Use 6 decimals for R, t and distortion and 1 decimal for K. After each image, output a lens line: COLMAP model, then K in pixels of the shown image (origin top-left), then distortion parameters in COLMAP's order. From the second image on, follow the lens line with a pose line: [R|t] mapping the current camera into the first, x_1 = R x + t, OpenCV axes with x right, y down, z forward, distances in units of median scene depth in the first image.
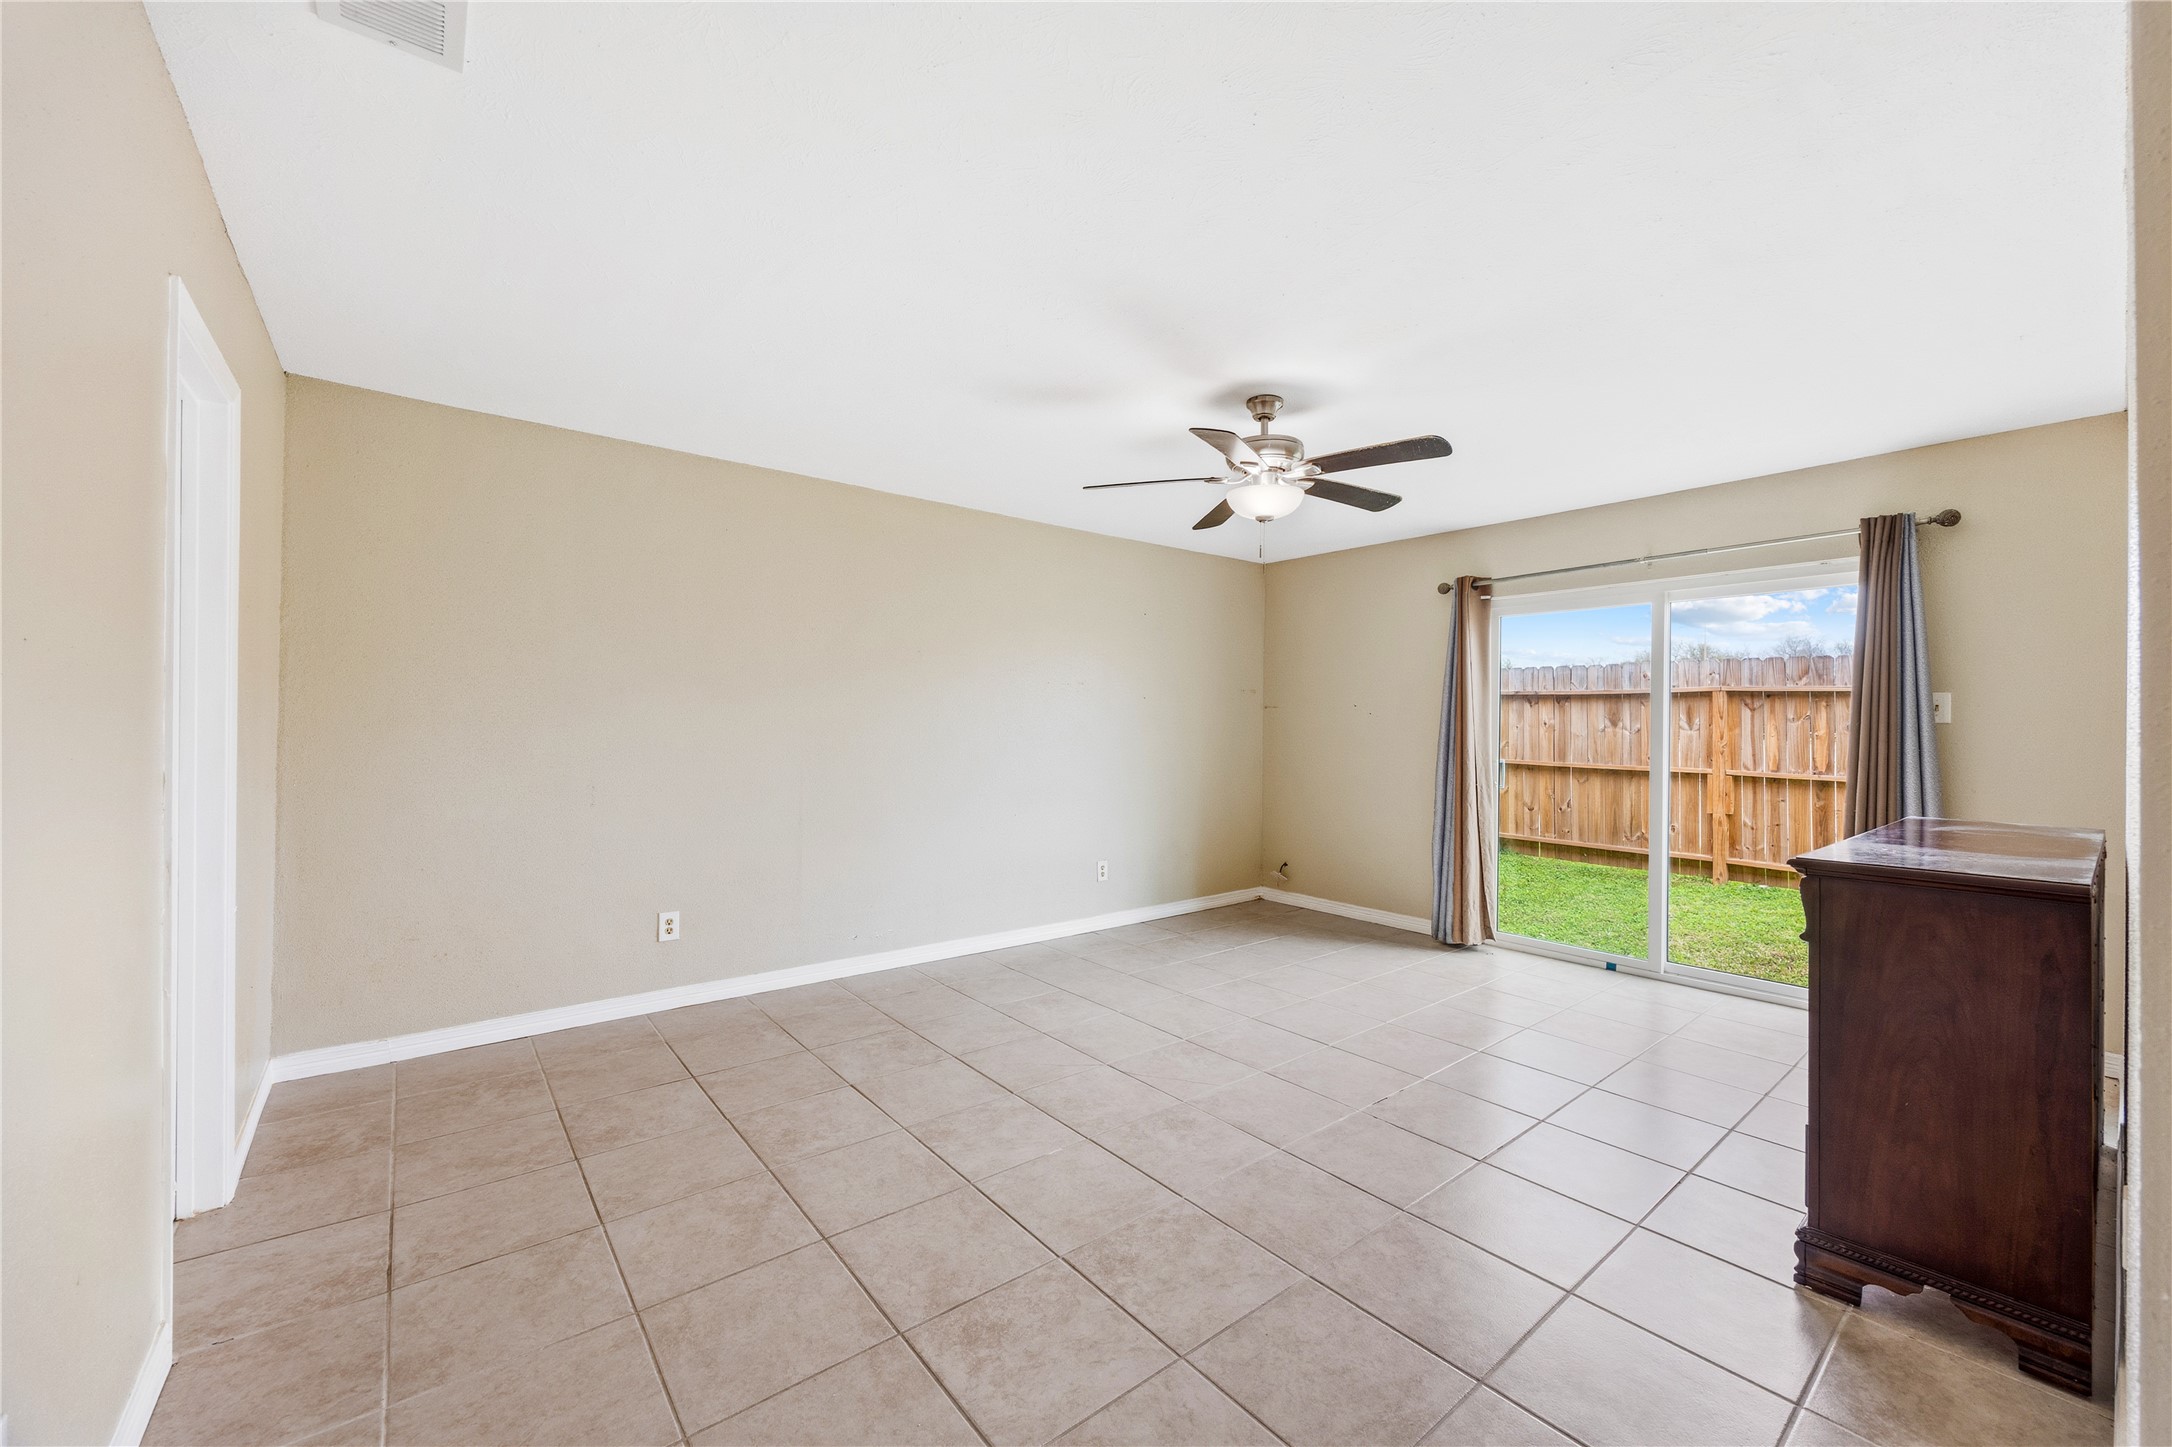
lens RADIAL K [[836.3, 0, 1086.0], [0, 836.3, 723.5], [0, 0, 1]] dist [-0.000668, -0.000073]
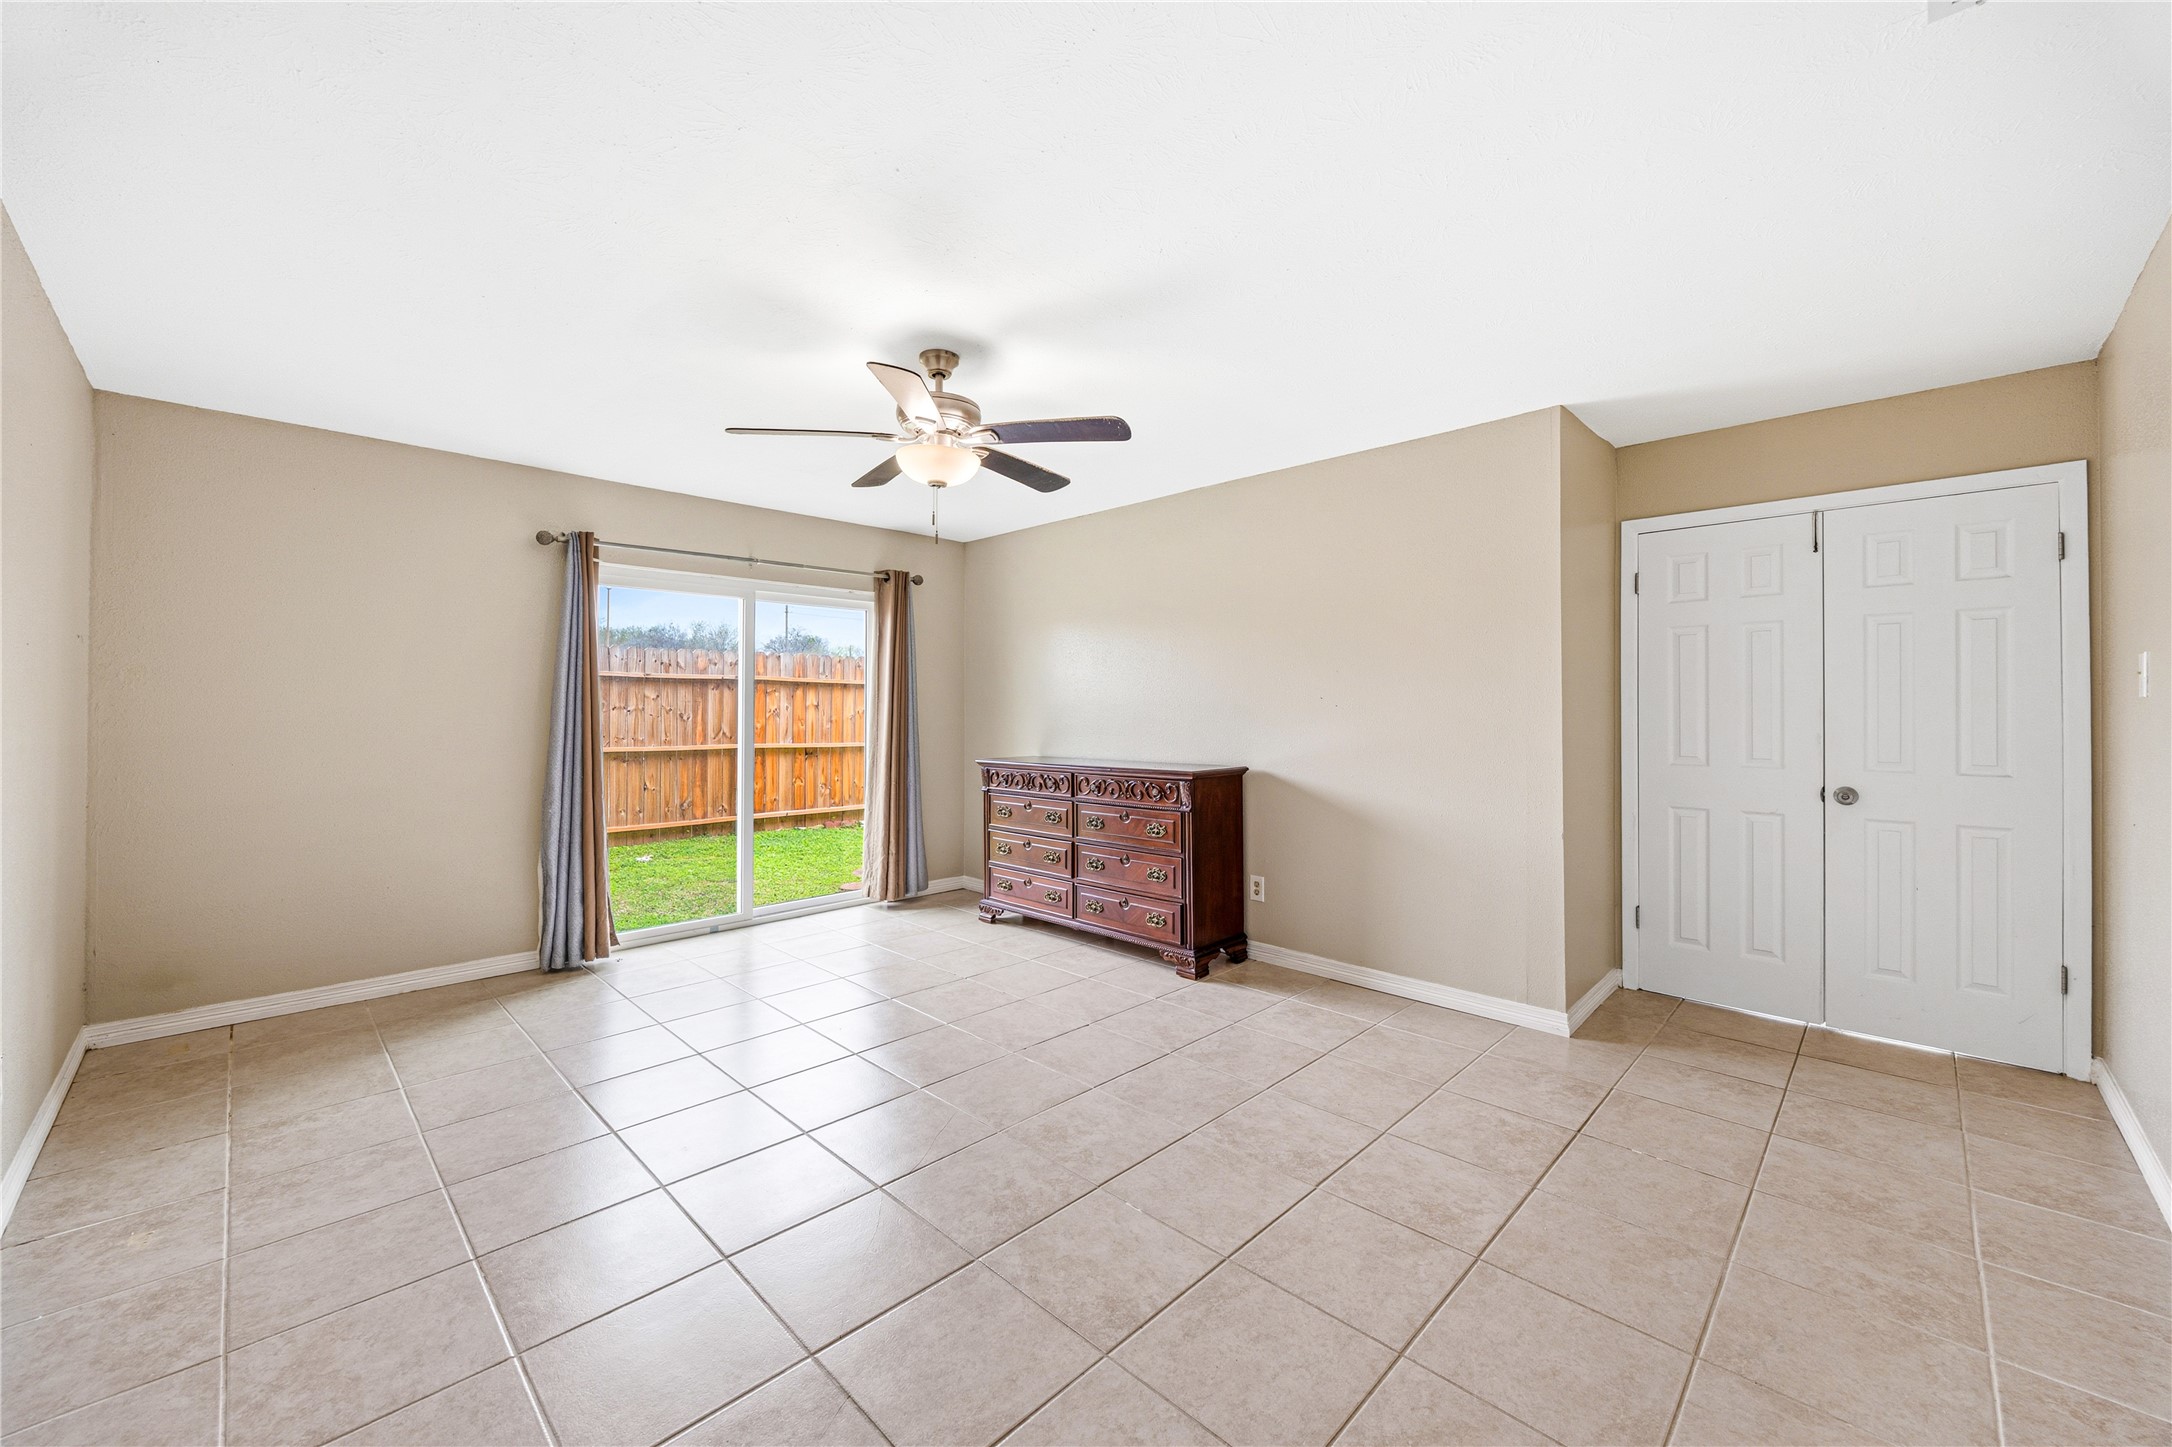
lens RADIAL K [[844.2, 0, 1078.2], [0, 844.2, 710.5], [0, 0, 1]] dist [-0.002366, -0.000582]
pose [[-0.109510, -0.008215, 0.993952, -0.774677], [-0.003092, 0.999964, 0.007924, -0.003688], [-0.993981, -0.002206, -0.109532, 1.006504]]
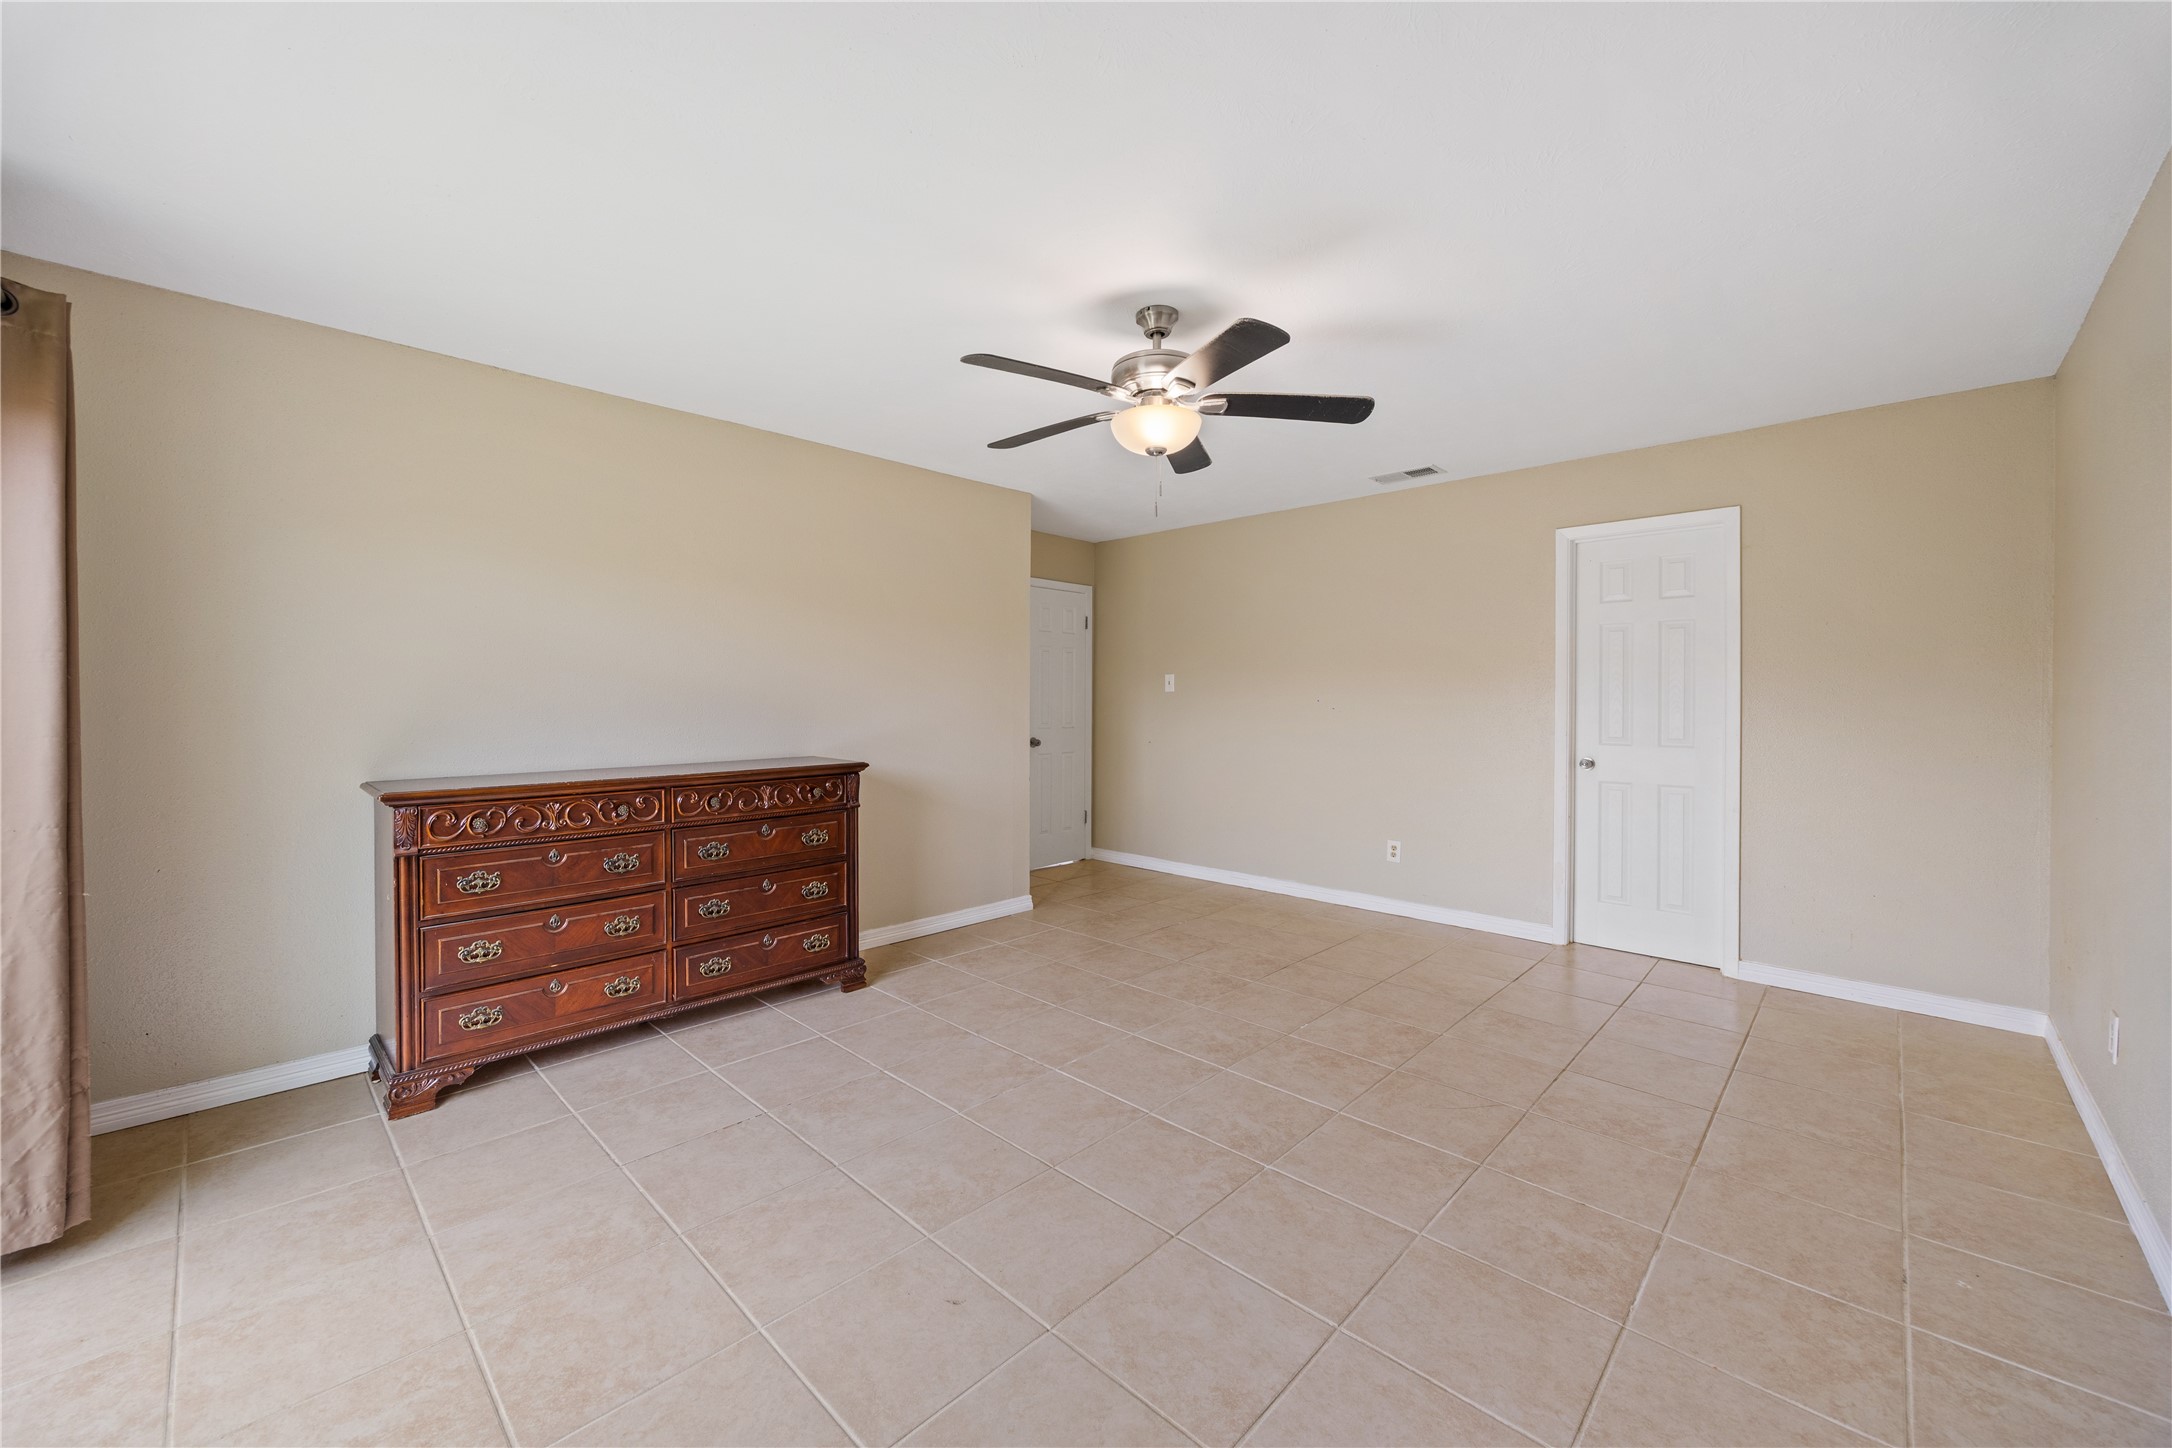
lens RADIAL K [[844.2, 0, 1078.2], [0, 844.2, 711.0], [0, 0, 1]] dist [-0.002366, -0.000582]
pose [[-0.990816, -0.012759, -0.134611, 0.427600], [-0.014431, 0.999830, 0.011447, 0.015195], [0.134442, 0.013285, -0.990832, 1.951610]]
